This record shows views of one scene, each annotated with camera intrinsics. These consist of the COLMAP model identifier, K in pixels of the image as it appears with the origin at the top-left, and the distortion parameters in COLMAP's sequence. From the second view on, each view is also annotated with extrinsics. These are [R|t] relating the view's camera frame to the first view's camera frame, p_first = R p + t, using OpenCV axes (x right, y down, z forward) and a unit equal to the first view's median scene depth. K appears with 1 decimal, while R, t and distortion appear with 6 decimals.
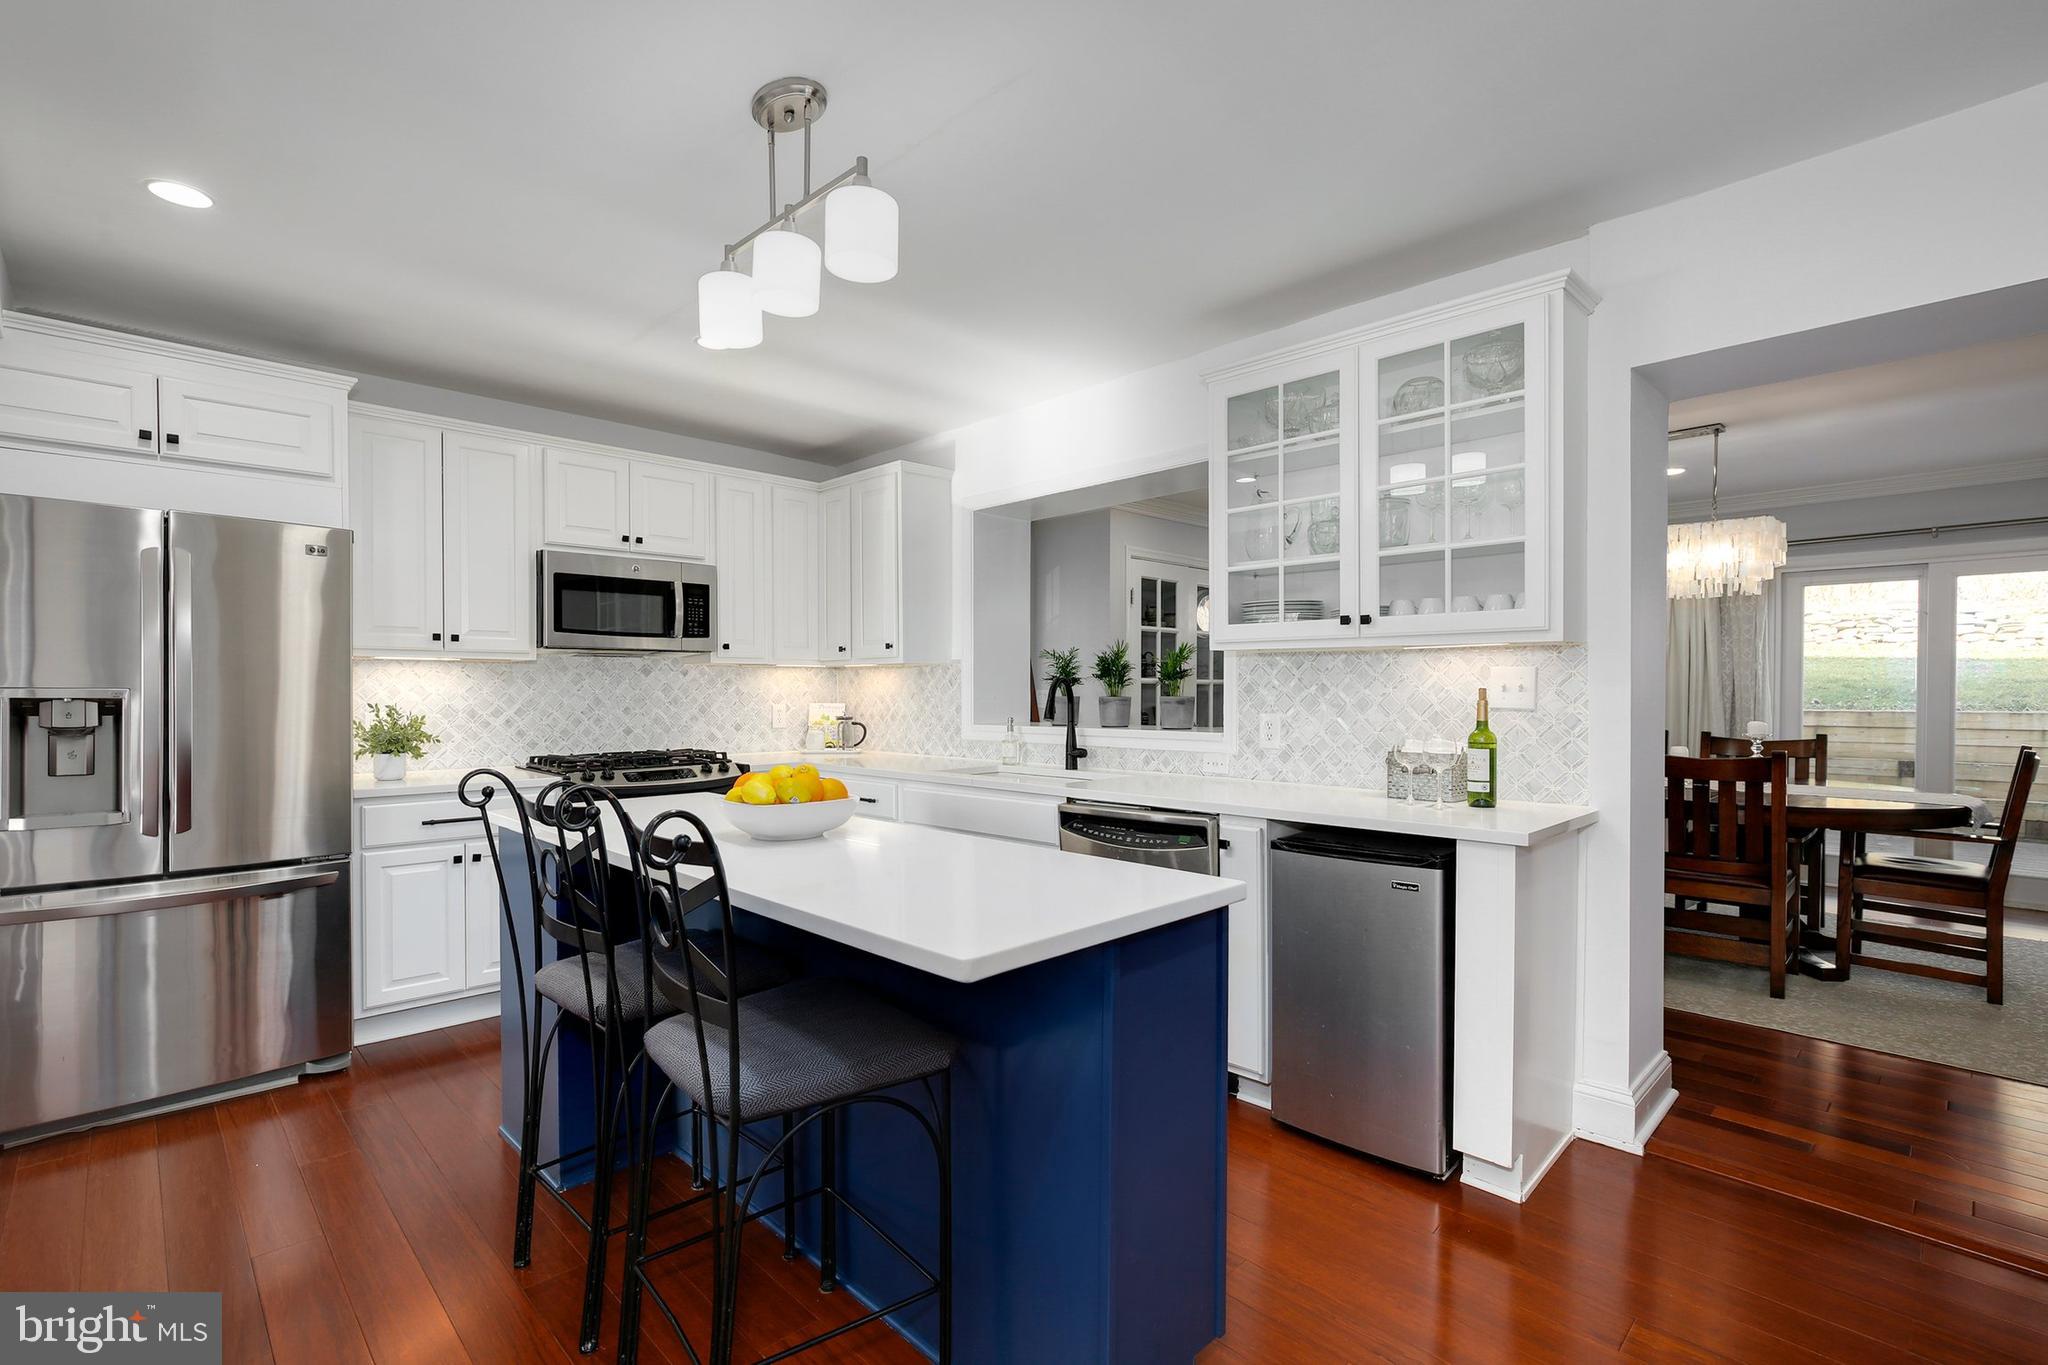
lens RADIAL K [[933.6, 0, 1023.6], [0, 933.6, 694.1], [0, 0, 1]] dist [-0.008370, 0.000258]
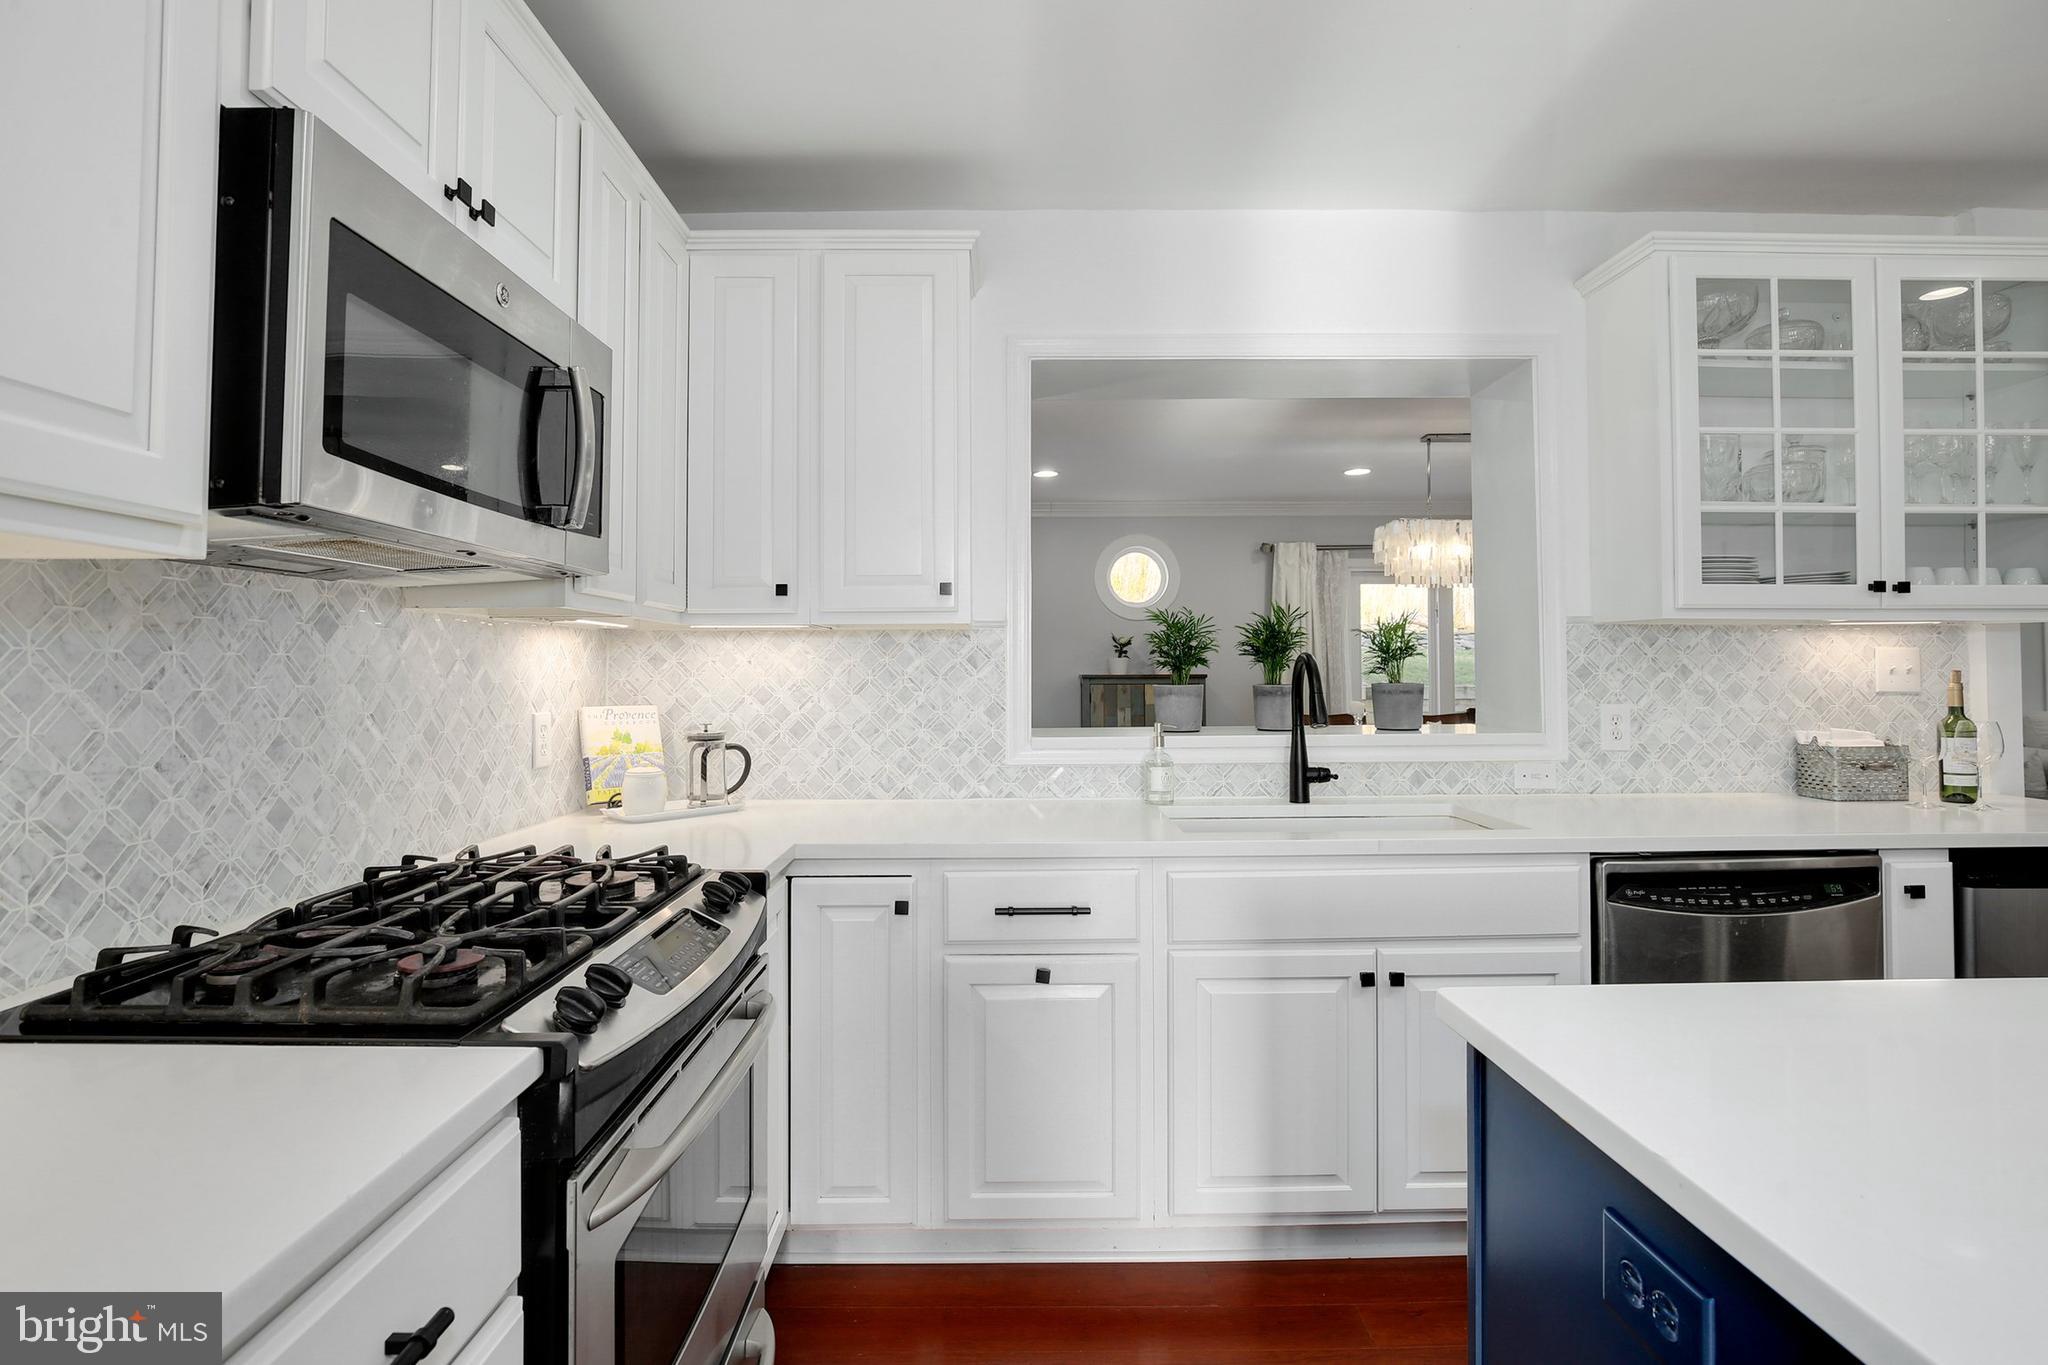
lens RADIAL K [[984.8, 0, 1021.6], [0, 984.8, 642.7], [0, 0, 1]] dist [-0.018025, 0.000475]
pose [[0.694419, 0.018110, 0.719343, -0.561431], [0.006764, 0.999475, -0.031692, -0.006508], [-0.719539, 0.026873, 0.693932, 0.687185]]
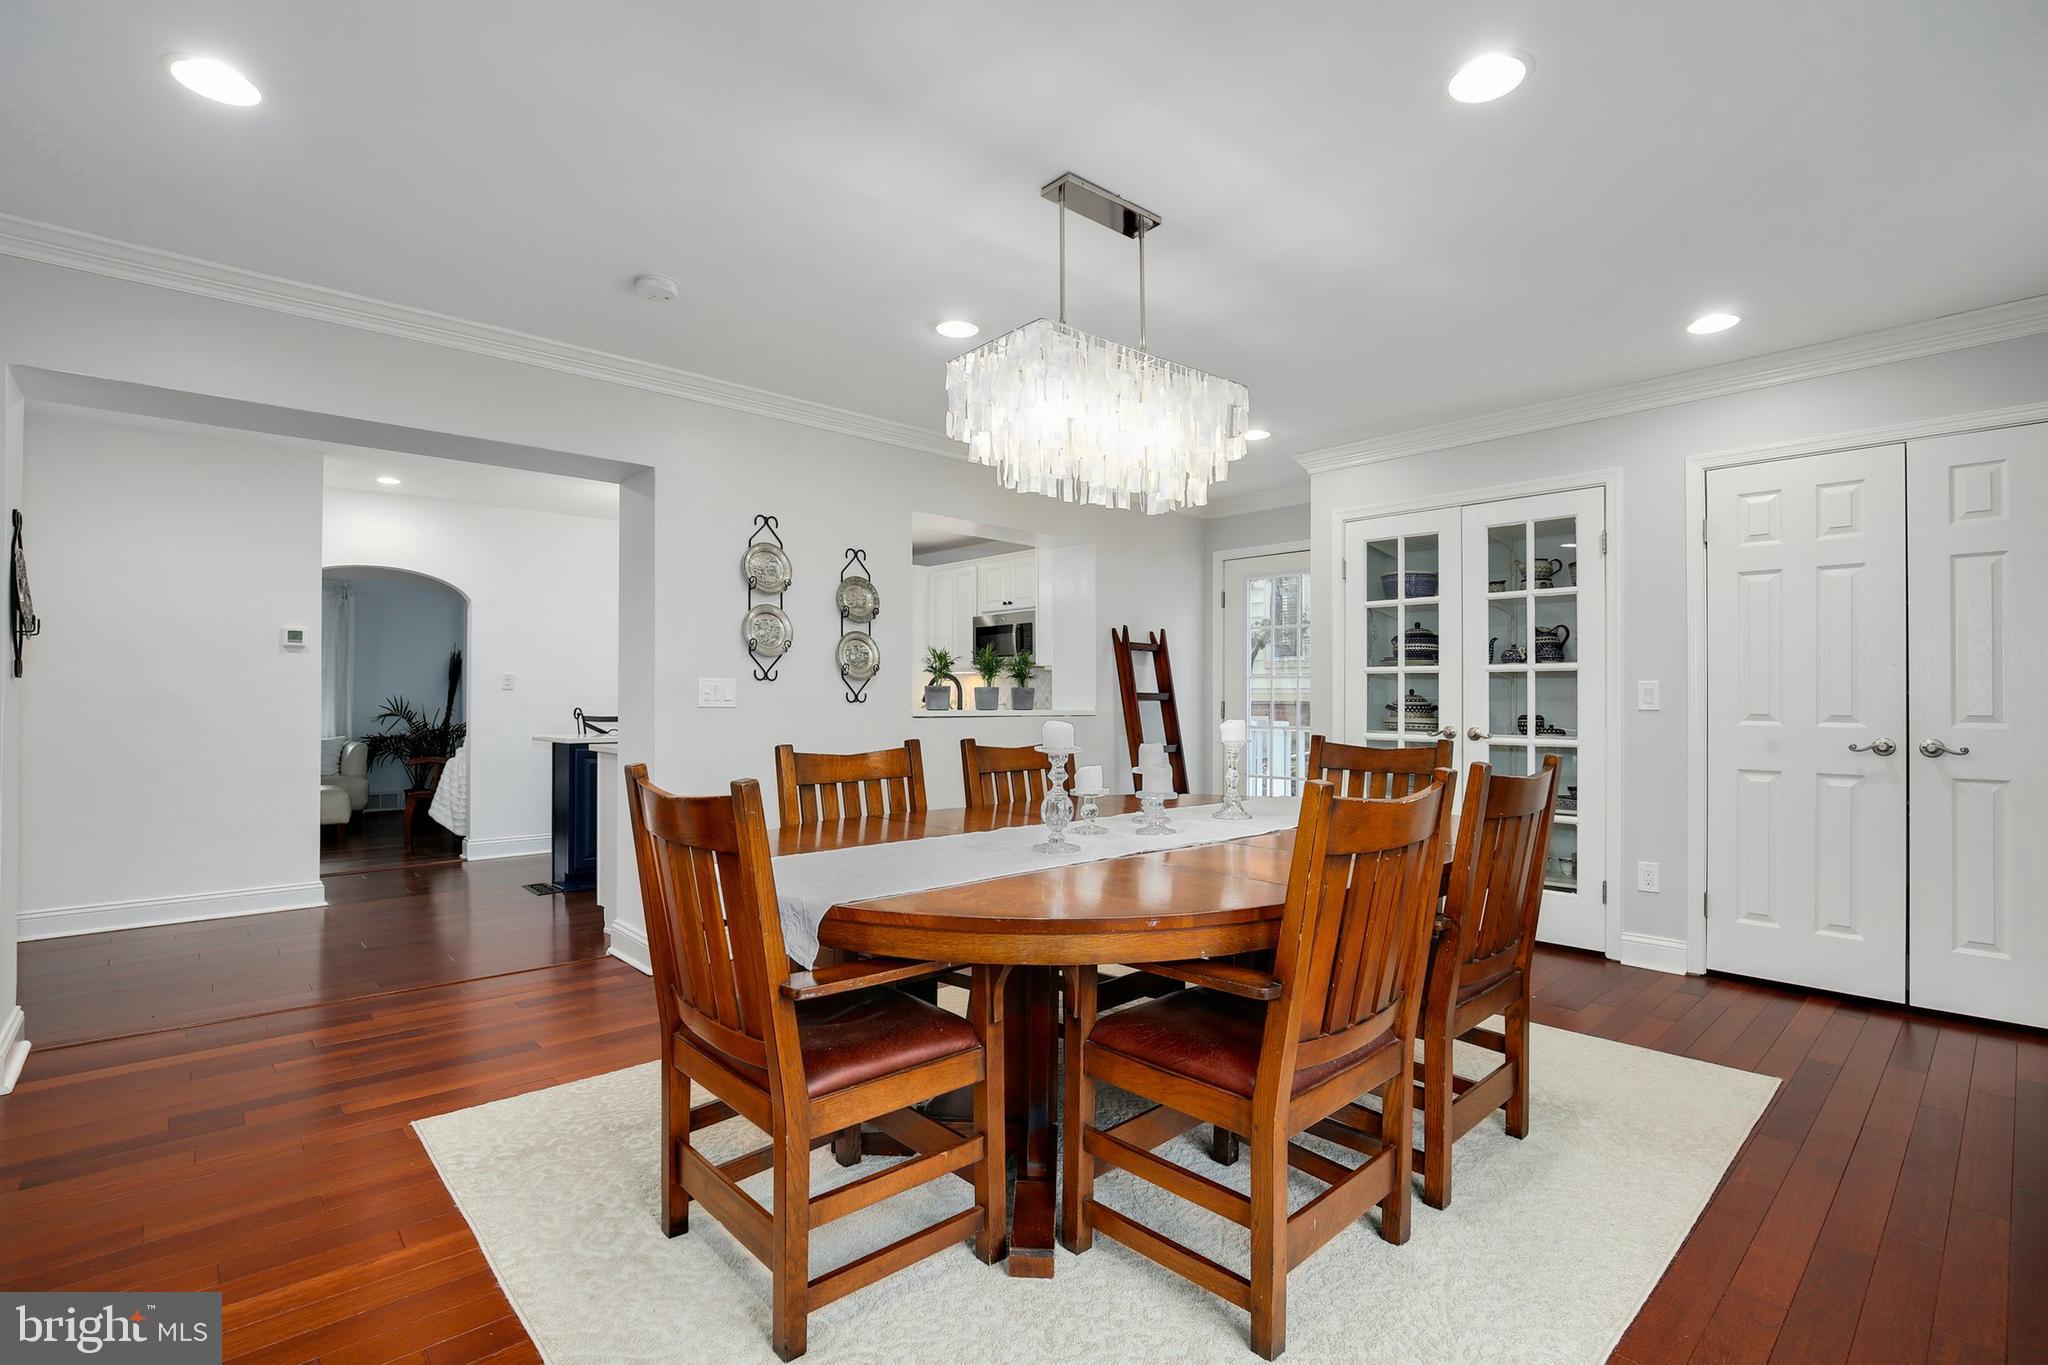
lens RADIAL K [[954.7, 0, 1076.7], [0, 954.7, 688.1], [0, 0, 1]] dist [0.001155, 0.000182]
pose [[-0.001464, -0.009853, -0.999950, 1.532131], [-0.008607, 0.999915, -0.009840, 0.017888], [0.999962, 0.008592, -0.001549, 1.217971]]
